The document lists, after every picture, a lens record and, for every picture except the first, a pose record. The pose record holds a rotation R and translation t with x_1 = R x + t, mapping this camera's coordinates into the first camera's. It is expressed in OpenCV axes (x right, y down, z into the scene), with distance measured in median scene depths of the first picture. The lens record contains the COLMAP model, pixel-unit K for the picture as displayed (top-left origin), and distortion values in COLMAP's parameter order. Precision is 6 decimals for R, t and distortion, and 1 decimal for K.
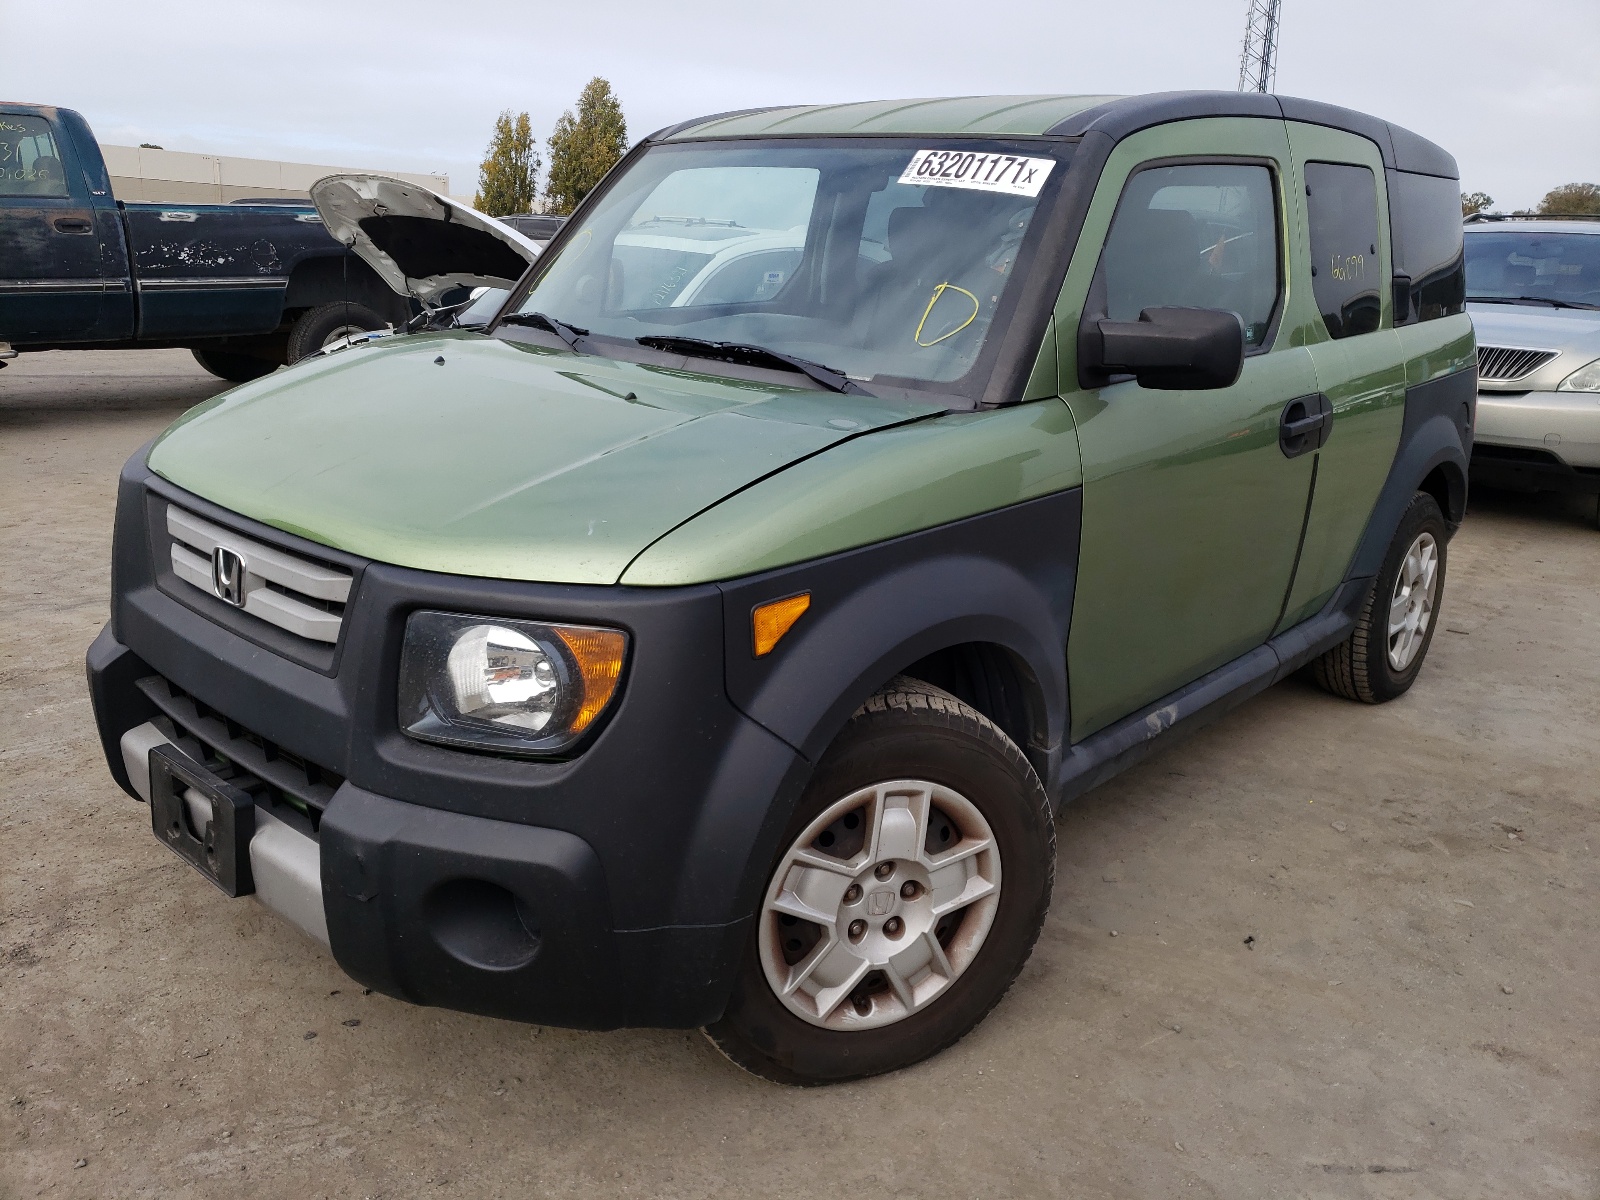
lens RADIAL K [[1244.3, 0, 806.1], [0, 1244.3, 598.9], [0, 0, 1]] dist [-0.002617, 0.008433]
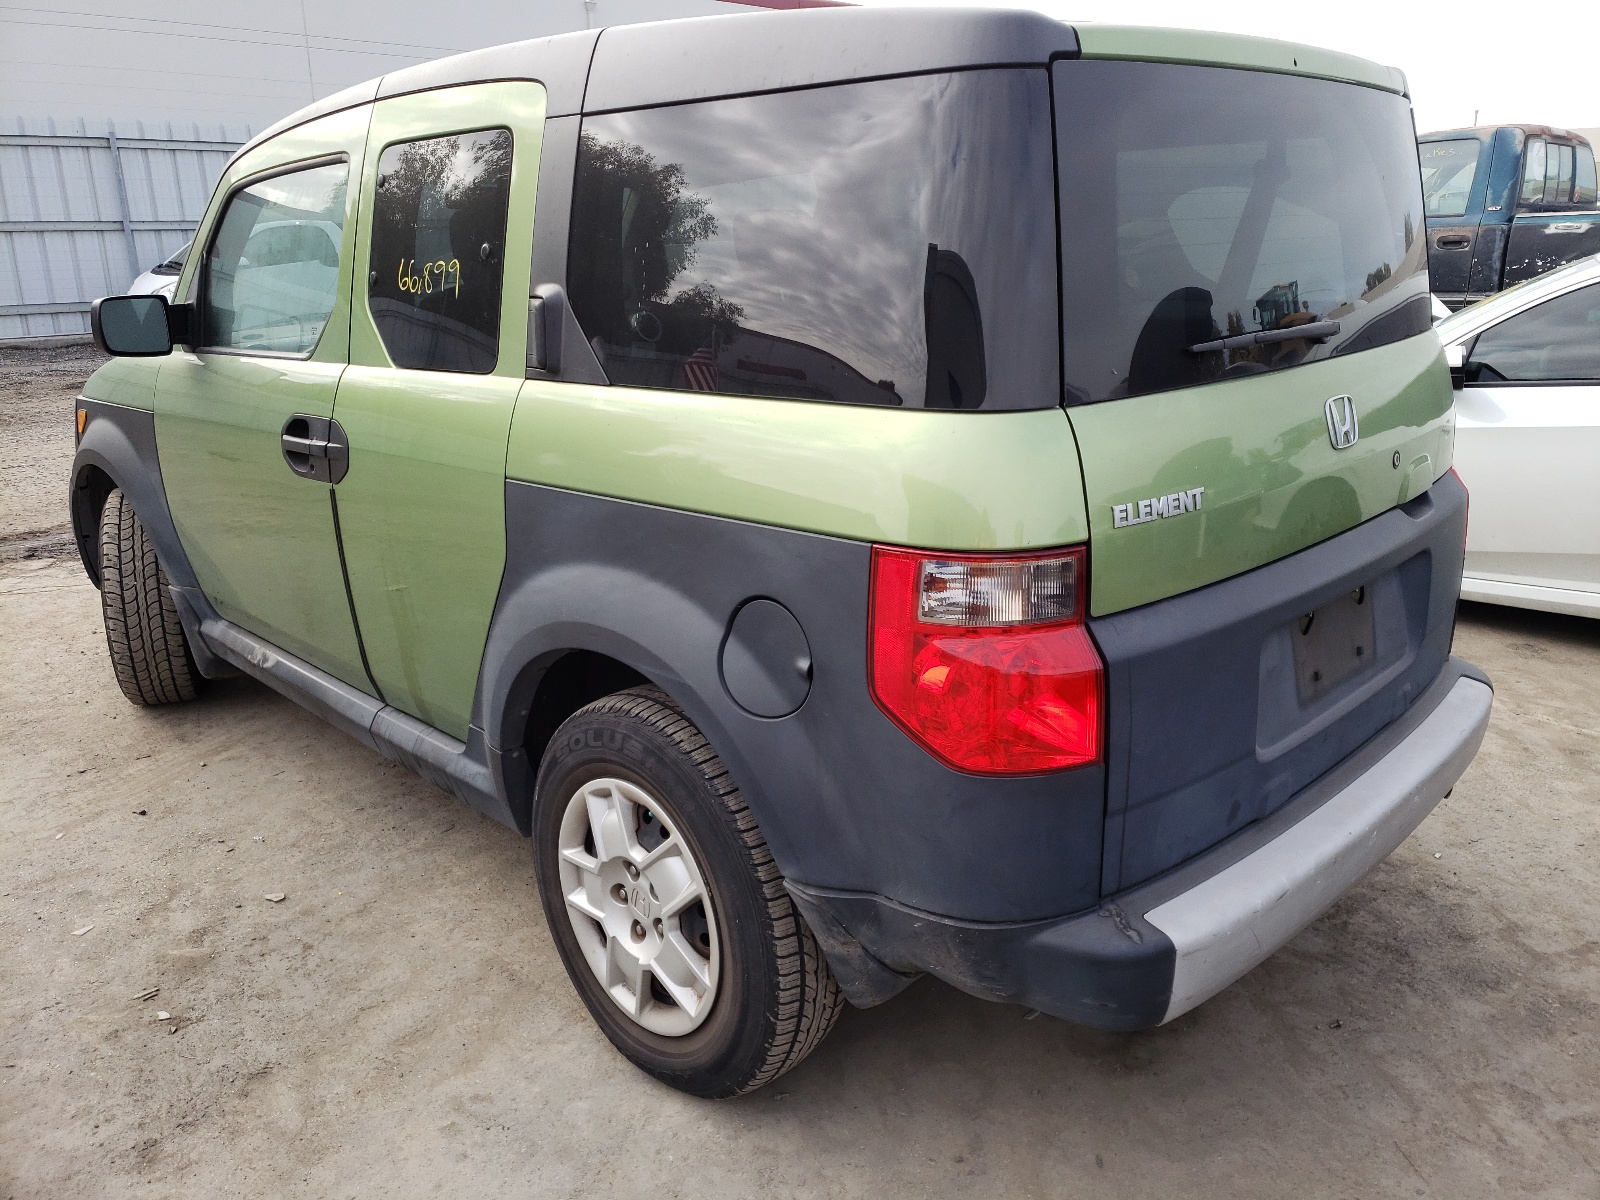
lens RADIAL K [[1235.4, 0, 807.3], [0, 1235.4, 595.8], [0, 0, 1]] dist [0.013669, -0.004861]
pose [[-0.054934, 0.247435, -0.967346, 1.139747], [-0.262885, 0.931044, 0.253078, -0.324442], [0.963262, 0.268204, 0.013901, 1.215698]]
